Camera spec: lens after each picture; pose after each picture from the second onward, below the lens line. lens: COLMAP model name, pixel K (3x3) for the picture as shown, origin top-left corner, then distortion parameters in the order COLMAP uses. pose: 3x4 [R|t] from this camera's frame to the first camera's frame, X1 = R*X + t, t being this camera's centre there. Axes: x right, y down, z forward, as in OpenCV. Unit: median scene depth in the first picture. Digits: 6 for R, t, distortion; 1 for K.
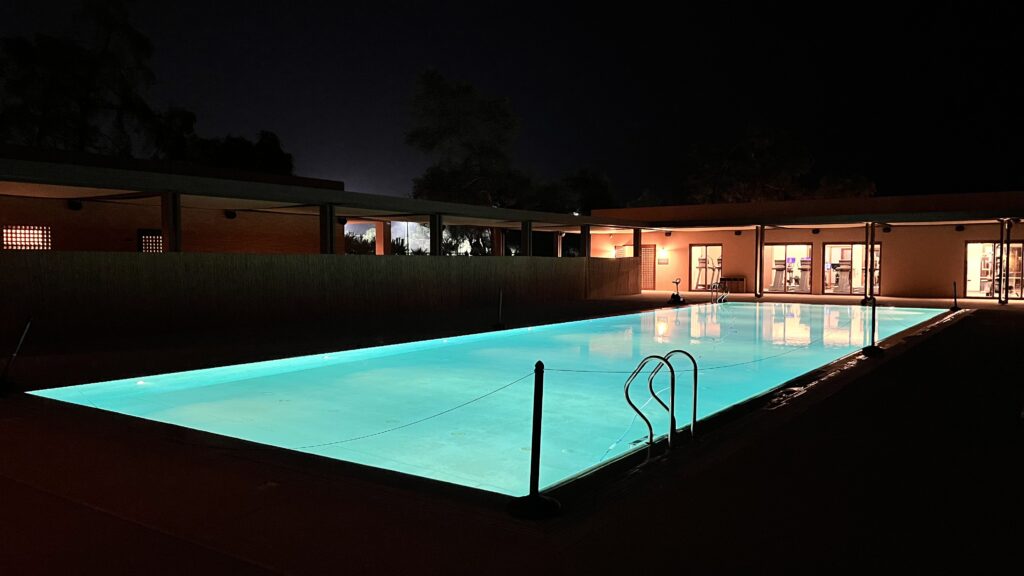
lens RADIAL K [[782.2, 0, 512.0], [0, 782.2, 288.0], [0, 0, 1]] dist [0.000712, 0.000389]
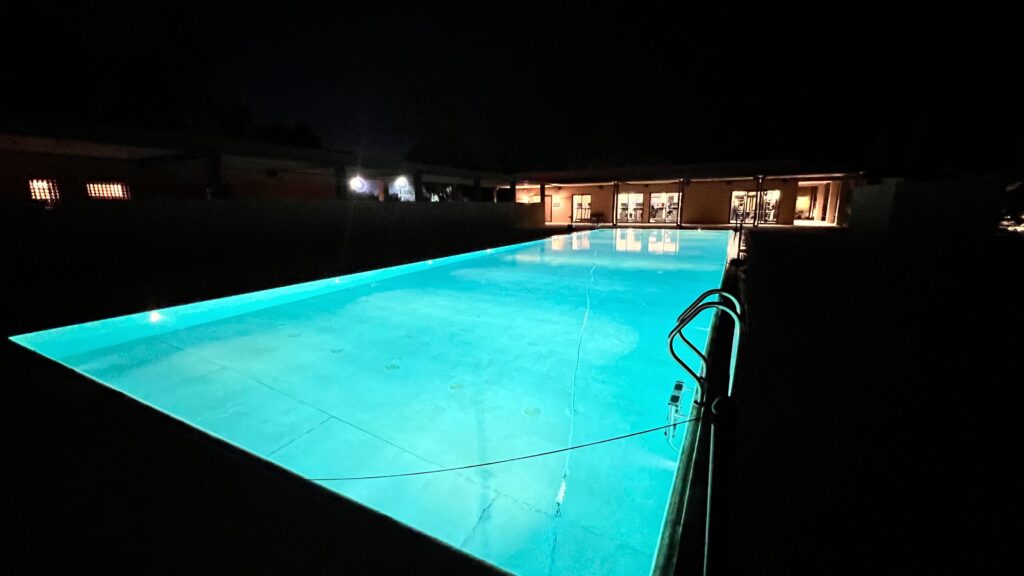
lens RADIAL K [[419.6, 0, 496.4], [0, 419.6, 265.5], [0, 0, 1]] dist [0.016692, -0.000011]
pose [[0.996133, -0.024597, 0.084347, -0.013571], [0.015899, 0.994627, 0.102292, 0.001023], [-0.086410, -0.100556, 0.991172, 0.118446]]
